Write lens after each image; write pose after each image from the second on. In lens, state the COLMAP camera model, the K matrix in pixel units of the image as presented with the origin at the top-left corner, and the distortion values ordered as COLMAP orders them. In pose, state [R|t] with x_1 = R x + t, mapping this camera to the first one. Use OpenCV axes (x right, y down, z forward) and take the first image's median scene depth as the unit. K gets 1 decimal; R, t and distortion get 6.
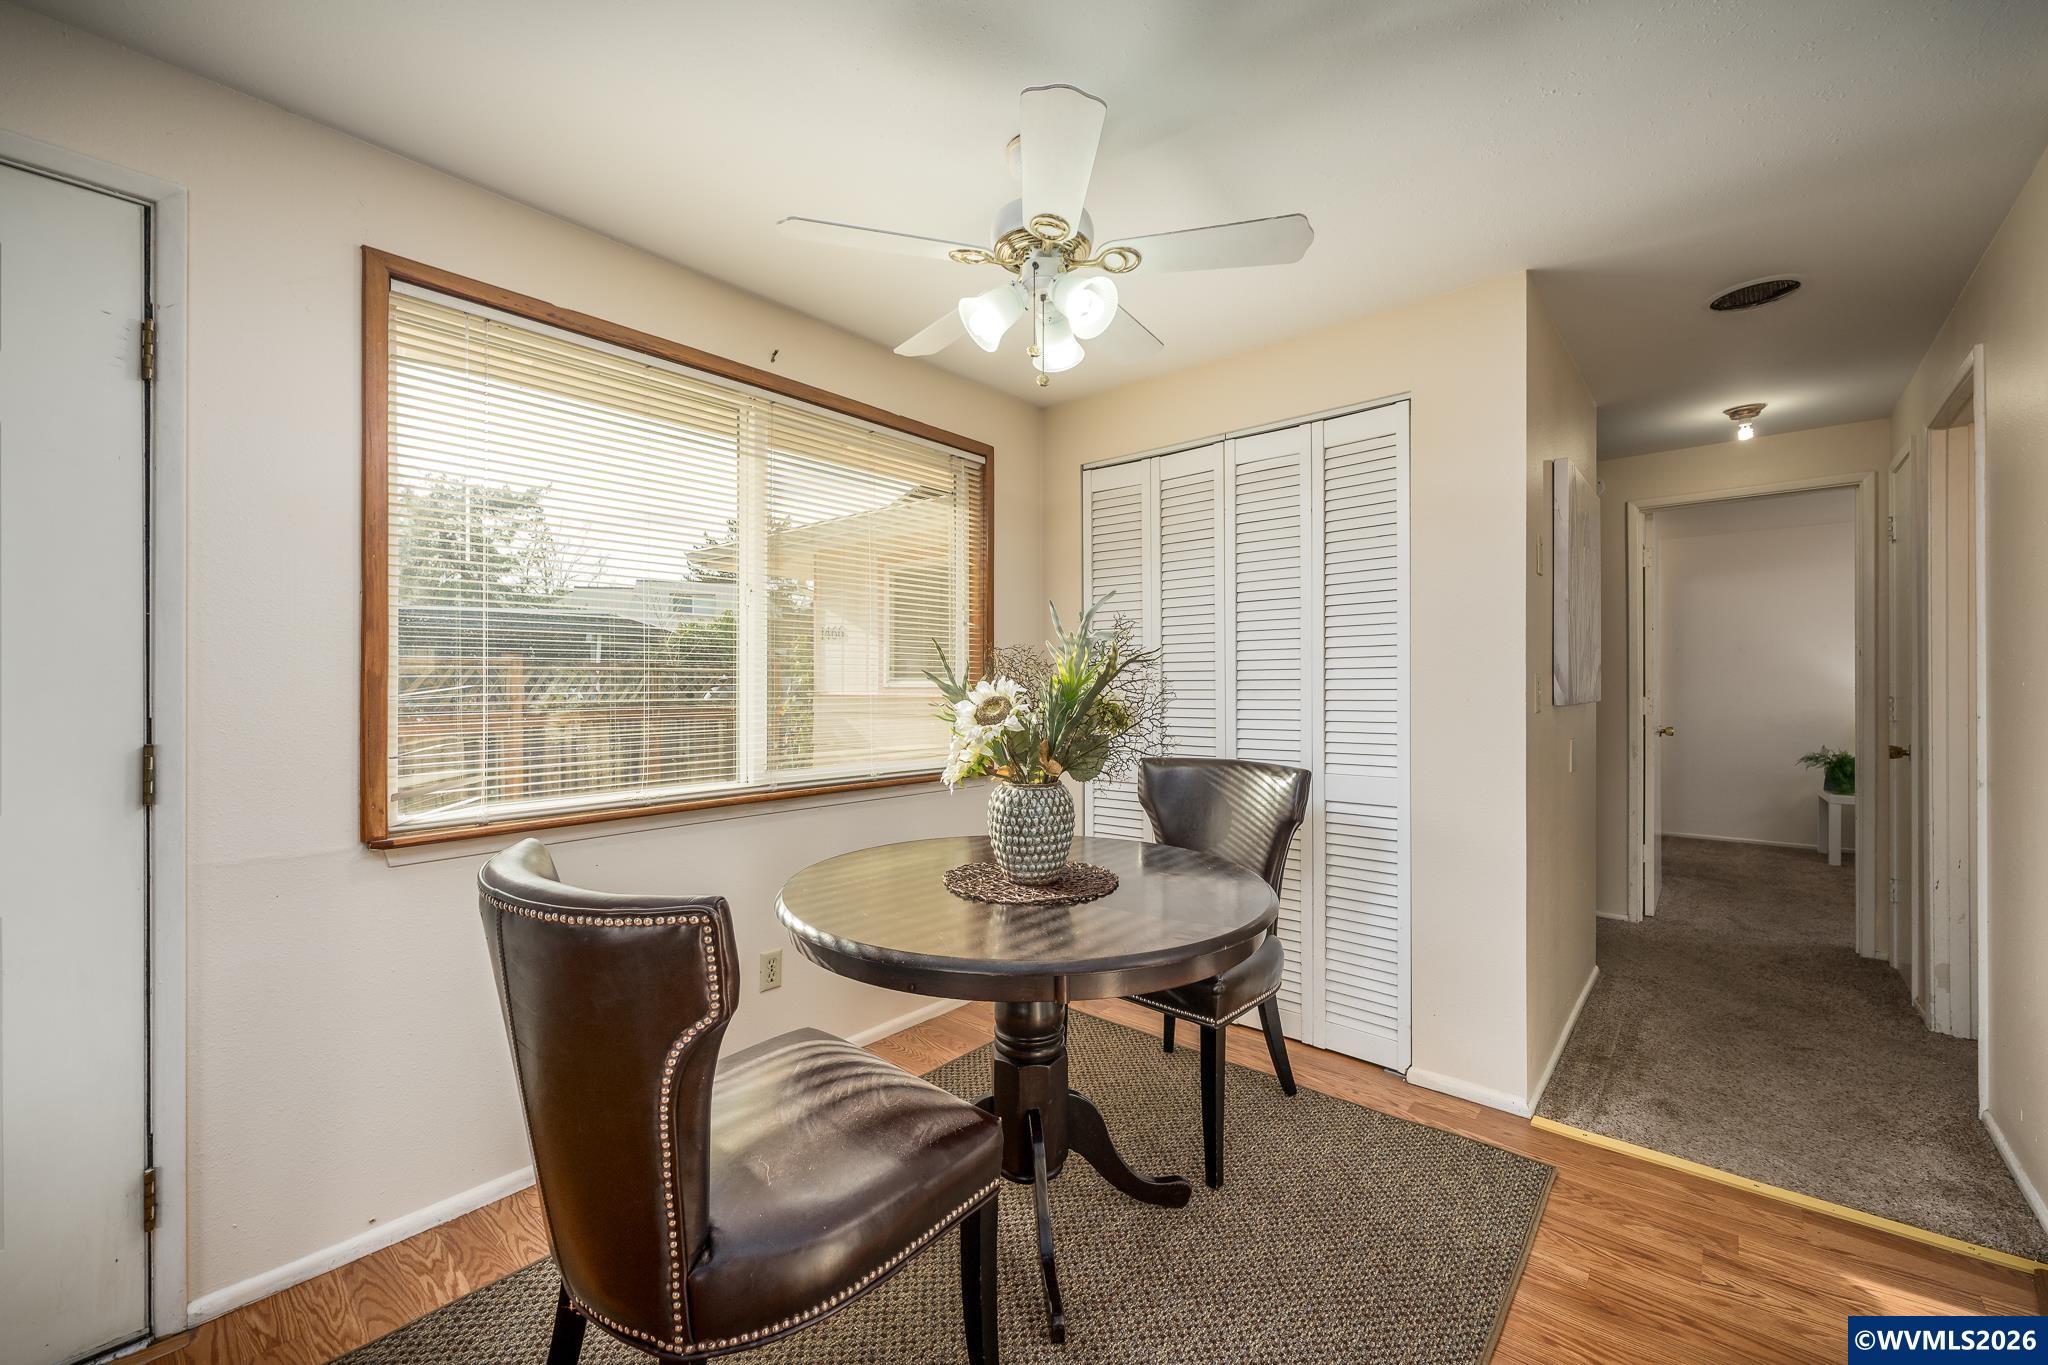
lens RADIAL K [[828.4, 0, 1018.7], [0, 828.4, 682.9], [0, 0, 1]] dist [-0.000405, -0.000040]
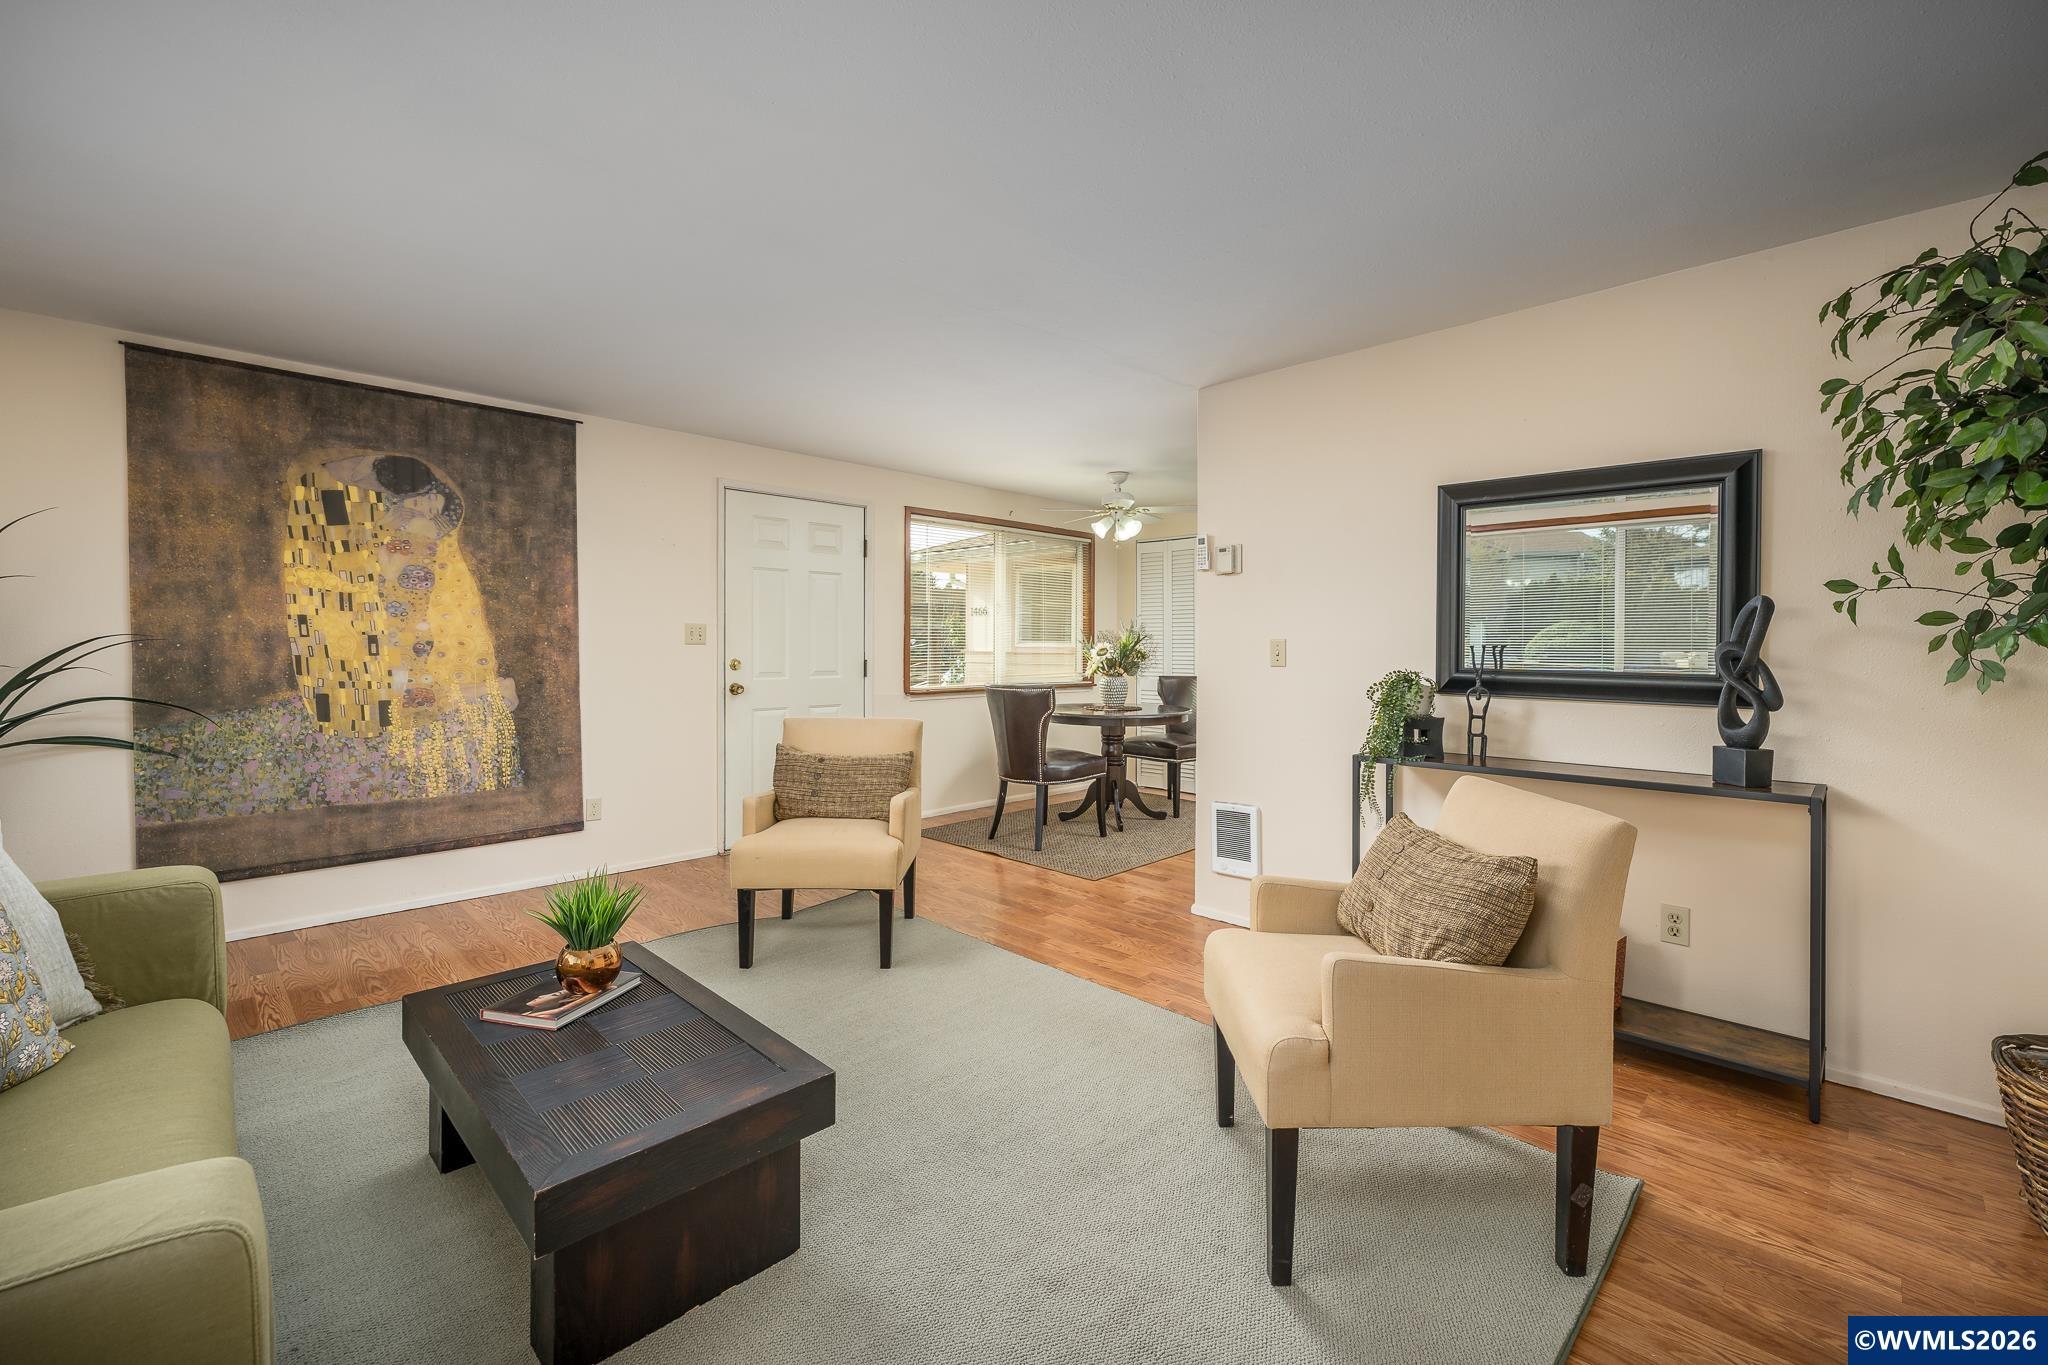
lens RADIAL K [[852.8, 0, 1033.4], [0, 852.8, 633.5], [0, 0, 1]] dist [-0.001393, -0.000187]
pose [[0.998313, 0.005630, -0.057779, -0.103390], [-0.006450, 0.999881, -0.014024, 0.008852], [0.057694, 0.014373, 0.998231, -2.243402]]
